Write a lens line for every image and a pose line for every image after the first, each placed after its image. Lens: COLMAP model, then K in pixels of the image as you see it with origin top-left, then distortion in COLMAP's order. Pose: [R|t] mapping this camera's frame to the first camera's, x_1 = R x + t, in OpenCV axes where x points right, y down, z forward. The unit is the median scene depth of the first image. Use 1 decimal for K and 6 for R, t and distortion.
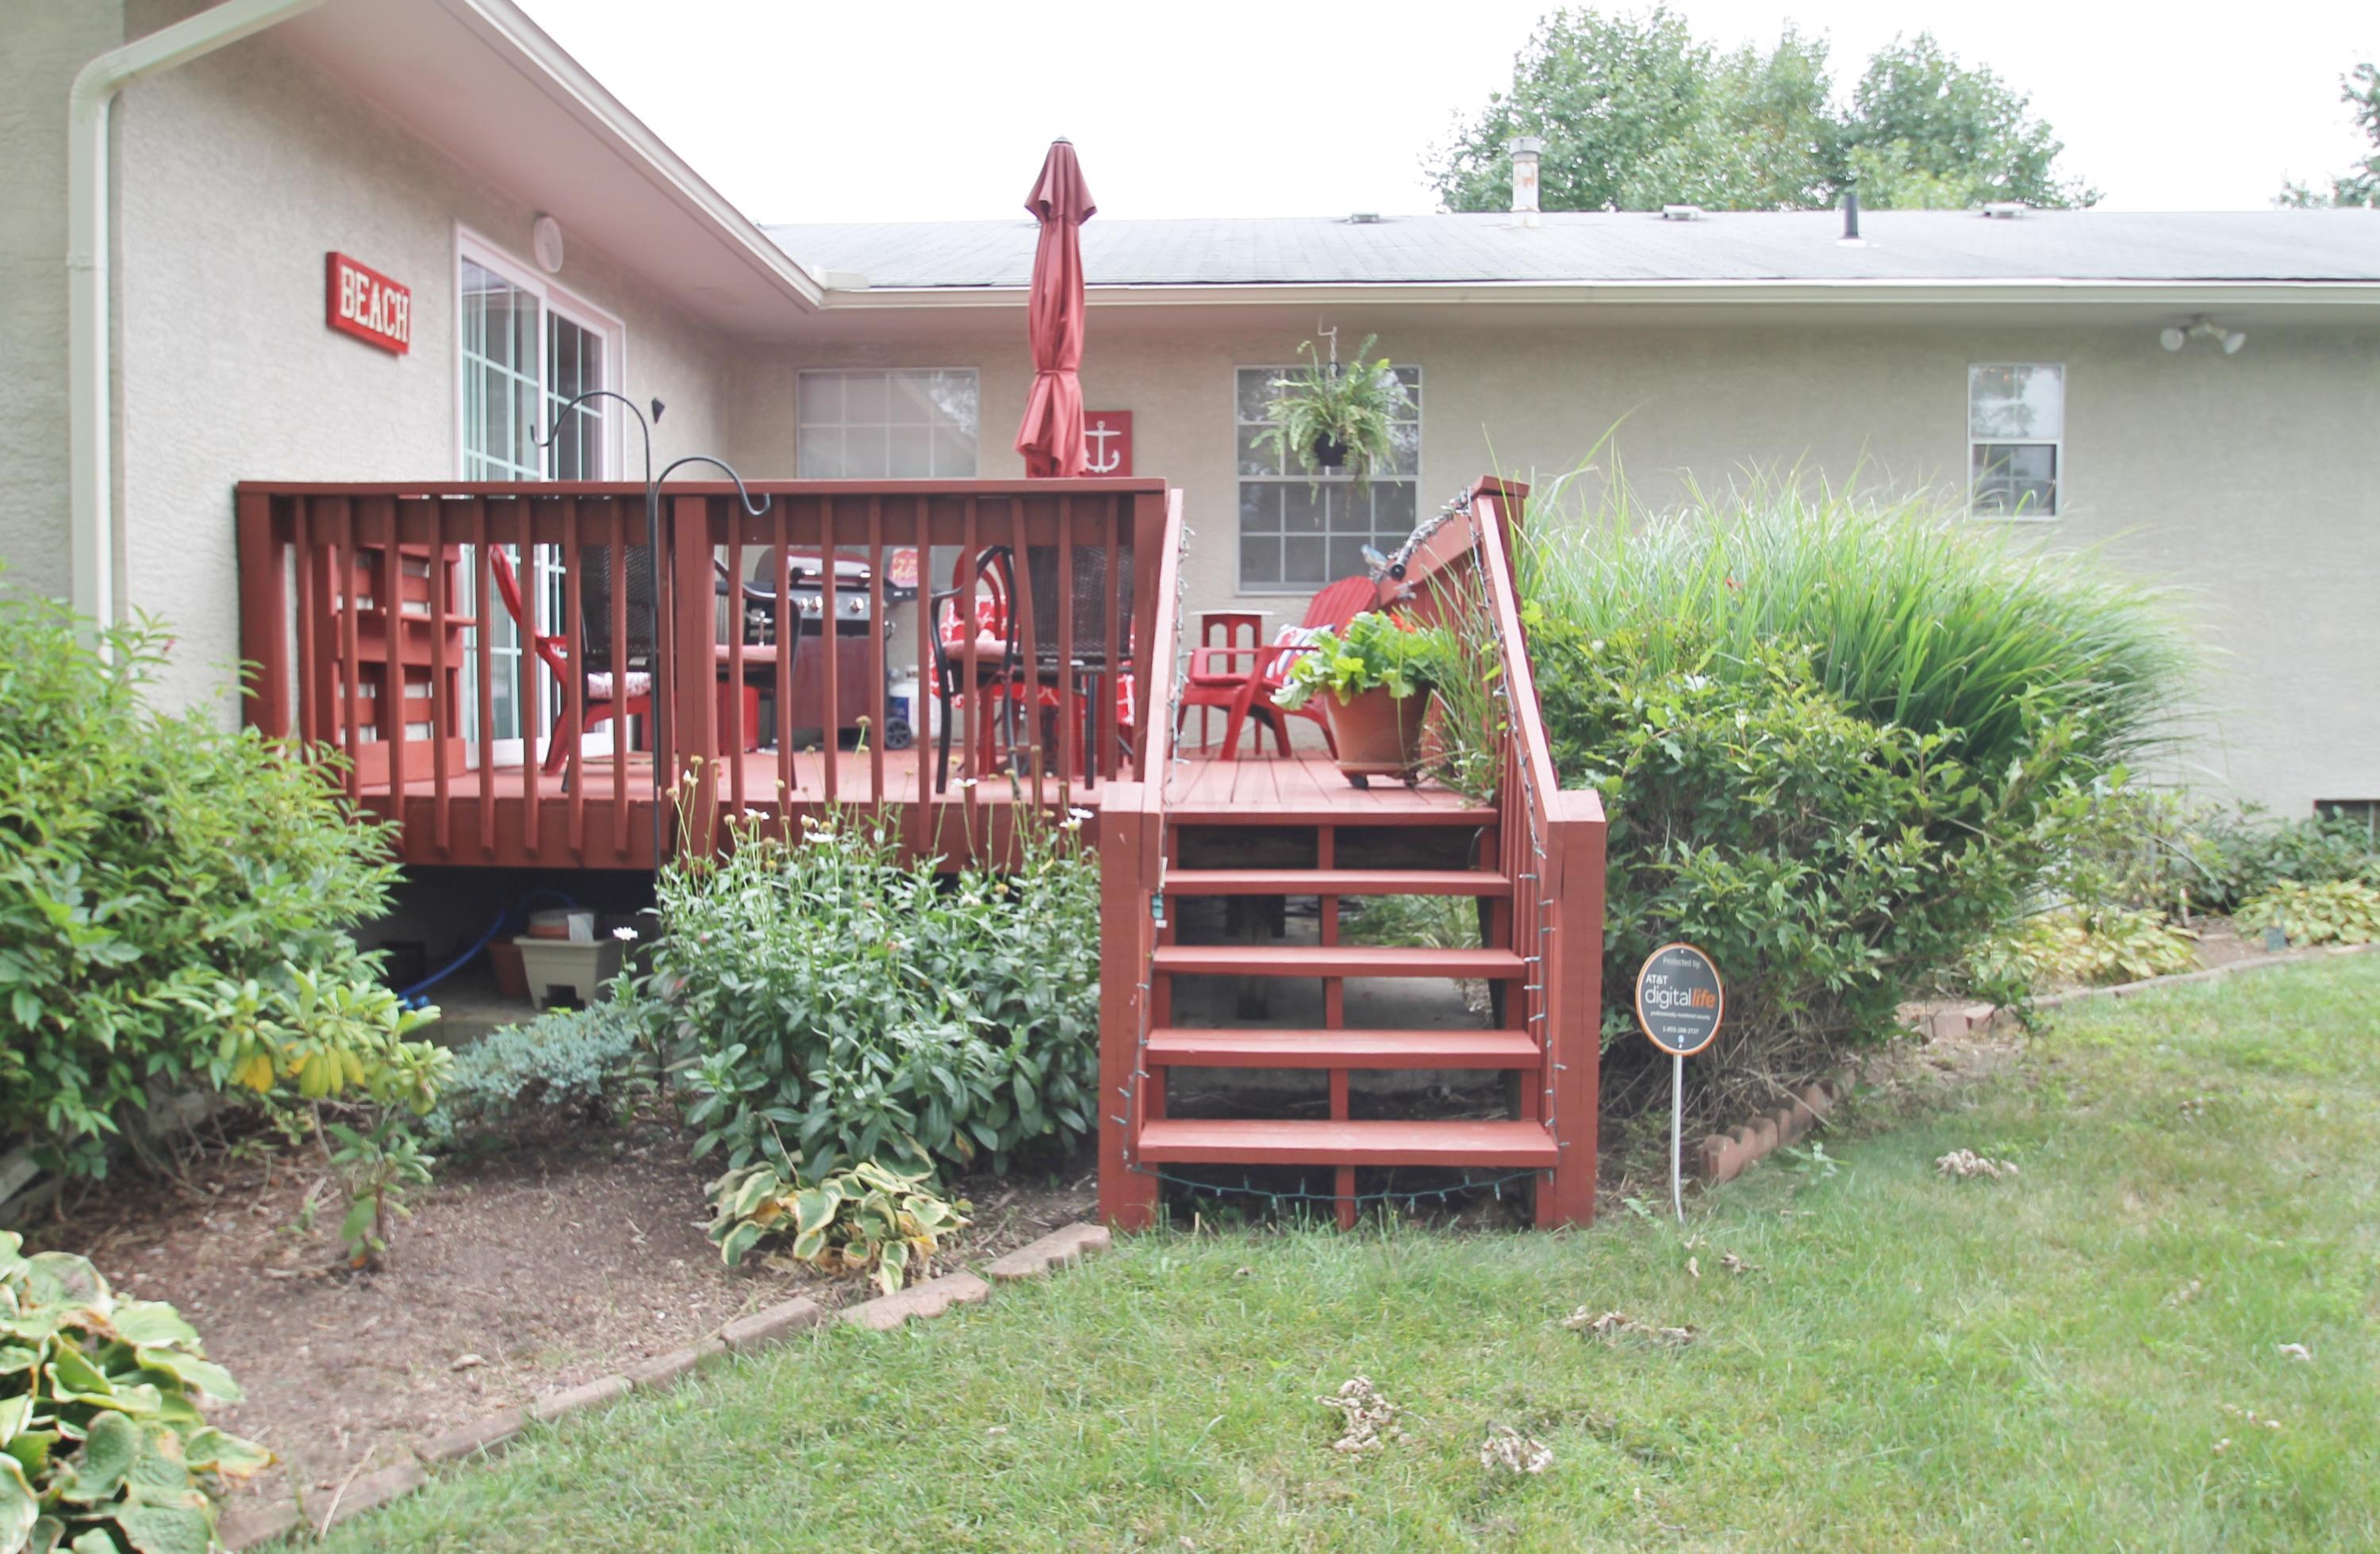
lens RADIAL K [[1770.9, 0, 1190.0], [0, 1770.9, 777.0], [0, 0, 1]] dist [-0.031726, -0.006804]
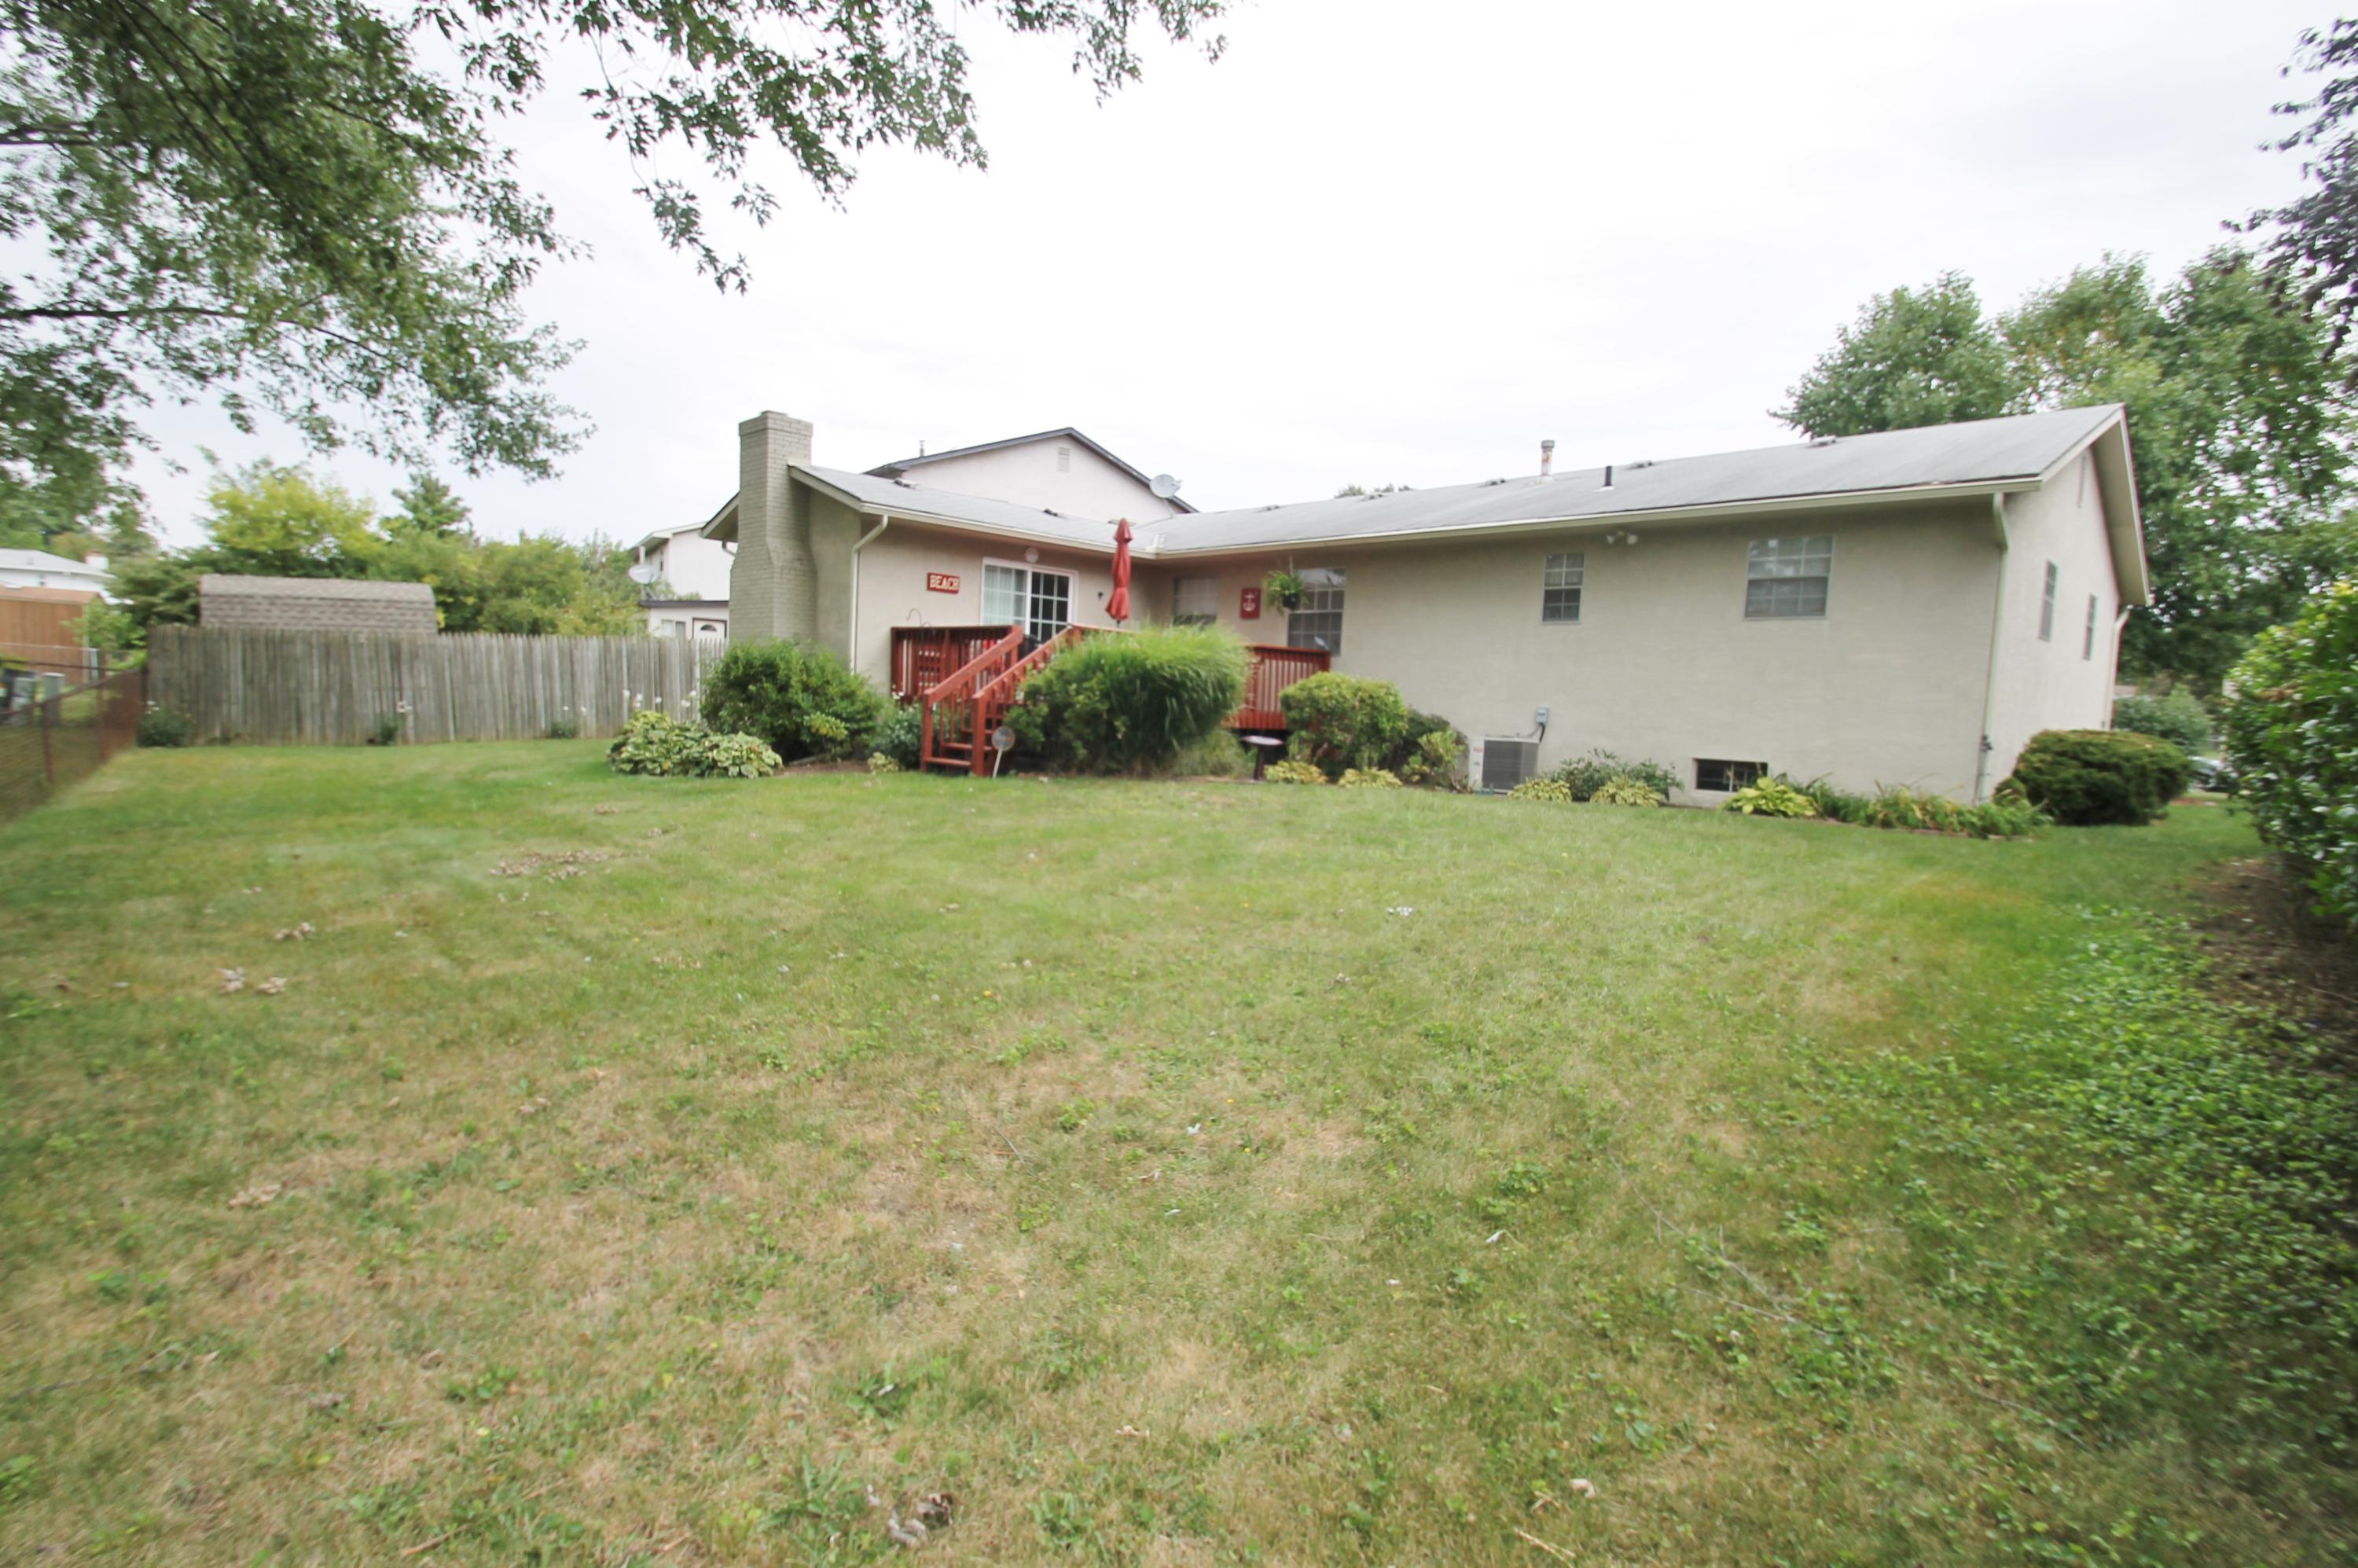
lens RADIAL K [[1102.6, 0, 1179.0], [0, 1102.6, 784.0], [0, 0, 1]] dist [0.001792, -0.007948]
pose [[0.744328, 0.083404, -0.662586, 2.336822], [-0.077966, 0.996238, 0.037818, 0.092994], [0.663247, 0.023510, 0.748031, -0.803628]]
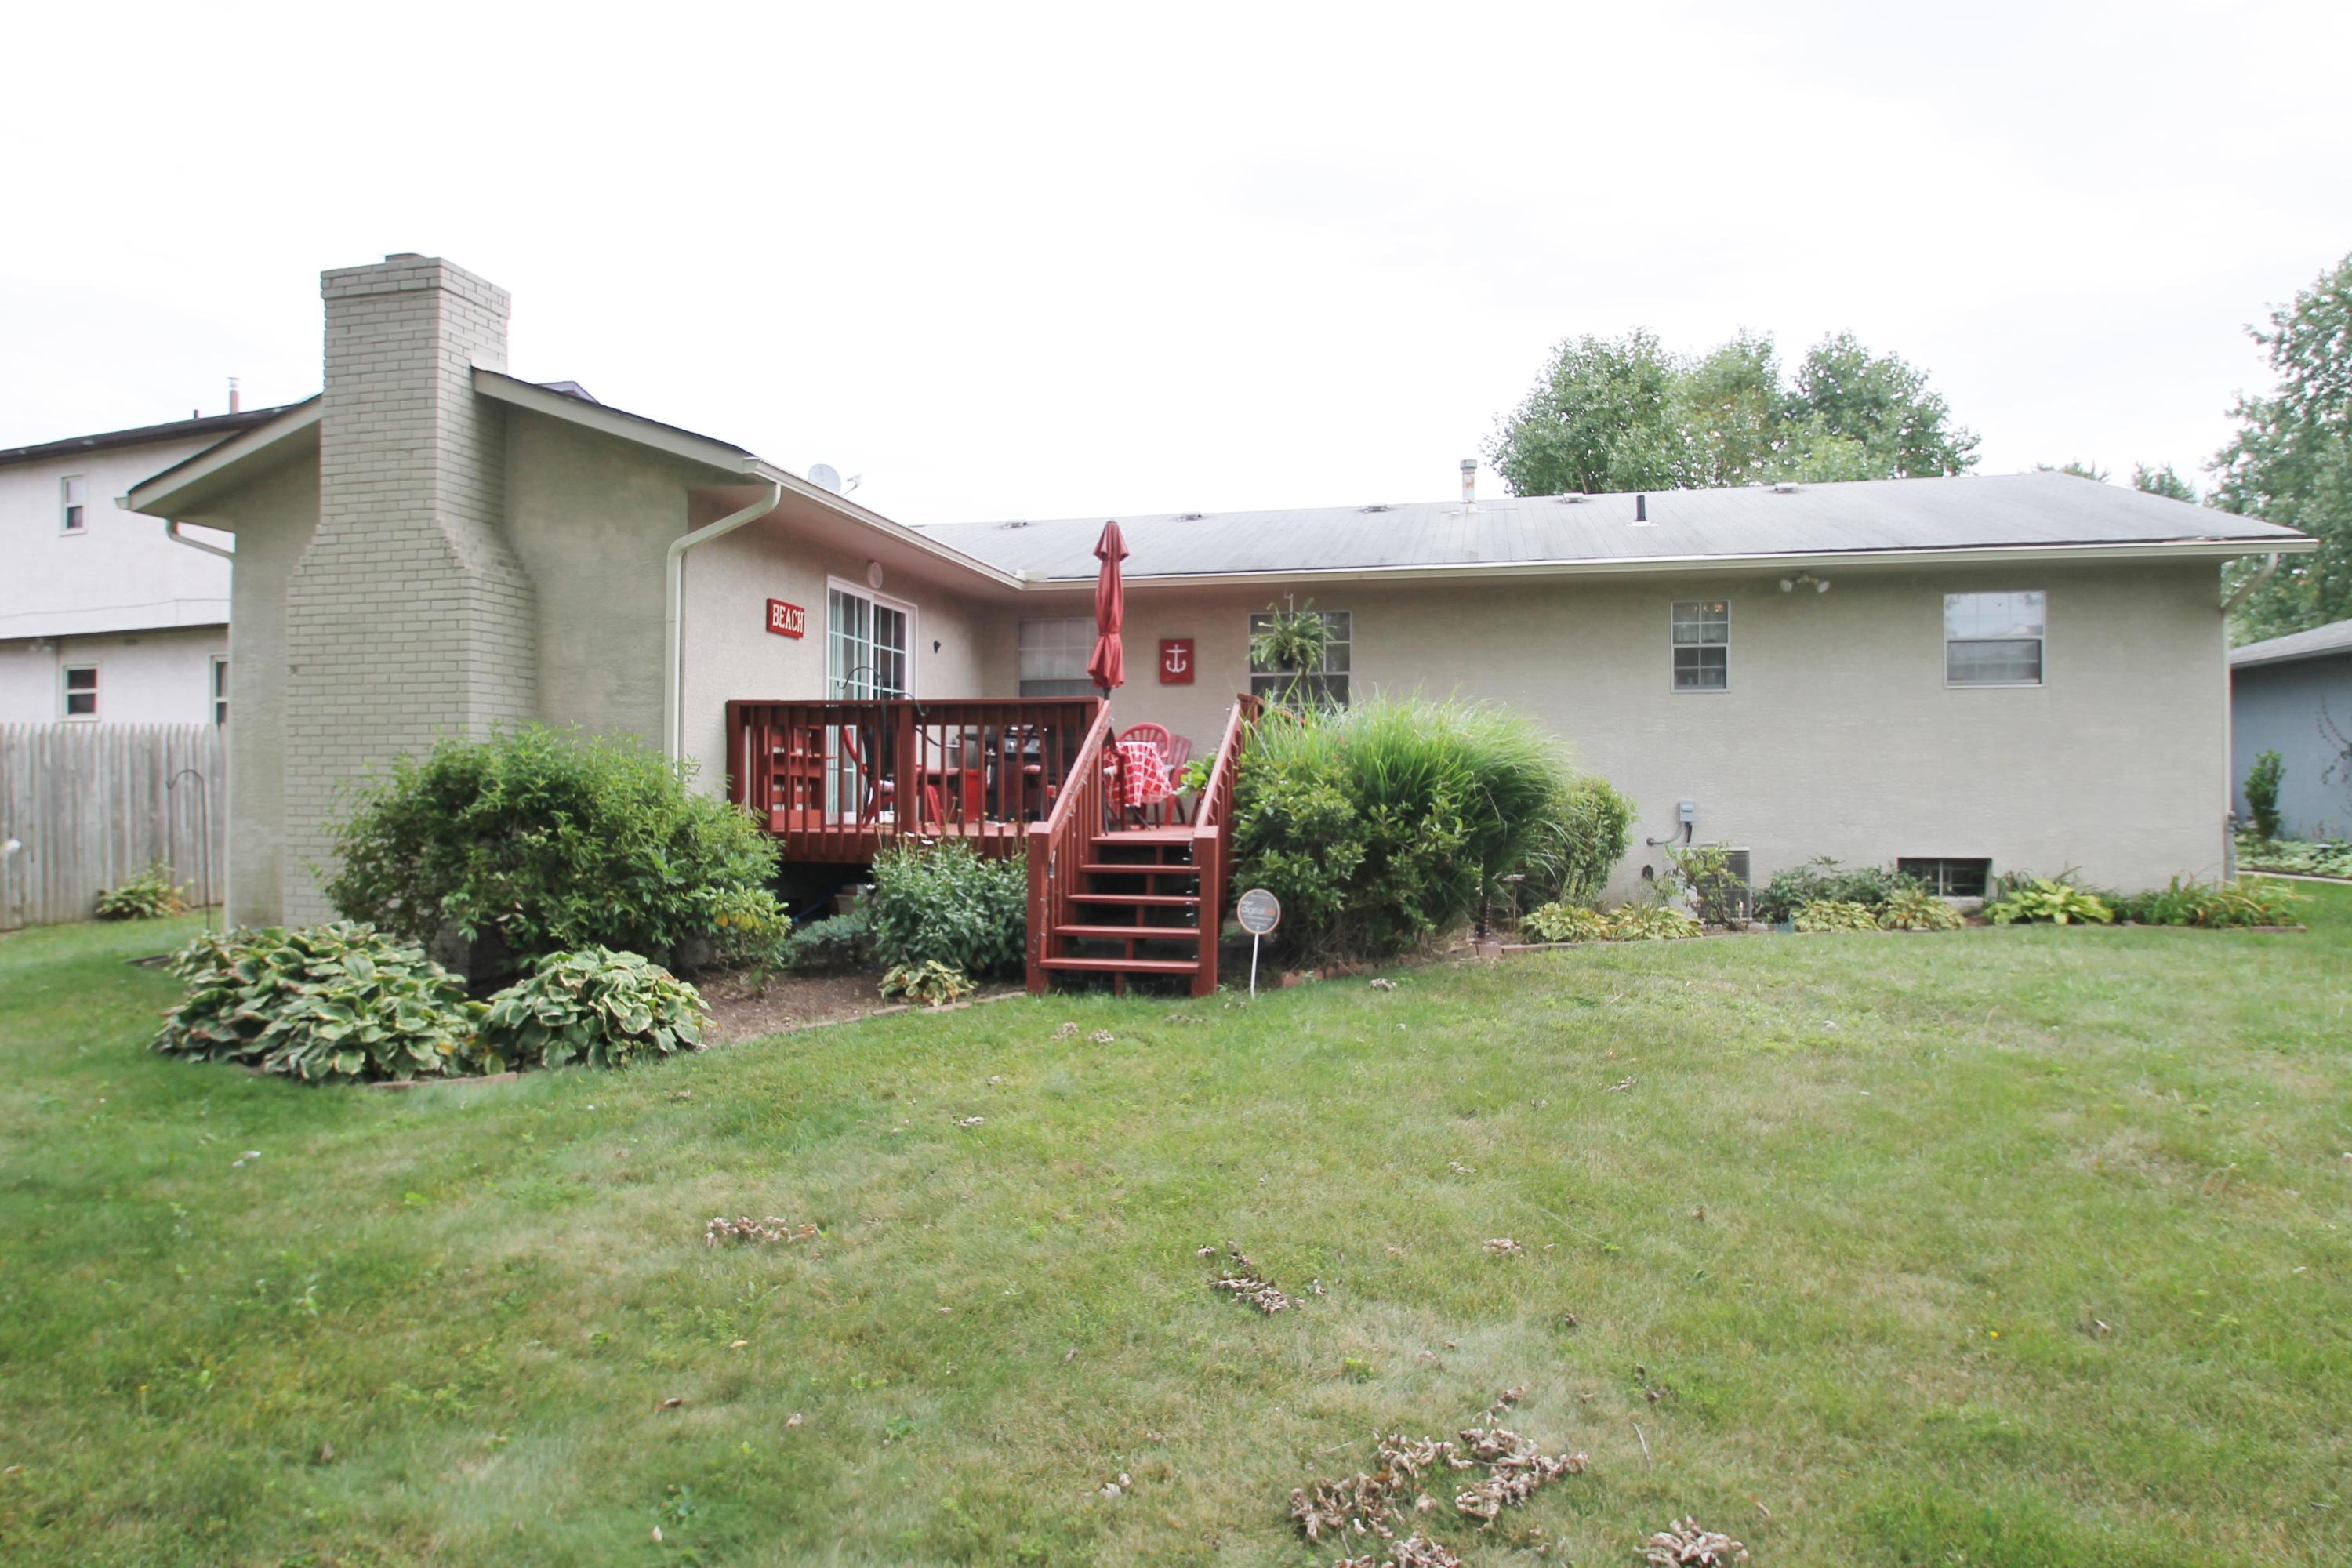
lens RADIAL K [[1338.0, 0, 1176.0], [0, 1338.0, 784.0], [0, 0, 1]] dist [0.018414, -0.066498]
pose [[0.982712, 0.001705, -0.185135, 0.467612], [-0.012455, 0.998301, -0.056914, 0.050535], [0.184724, 0.058236, 0.981064, -0.796731]]
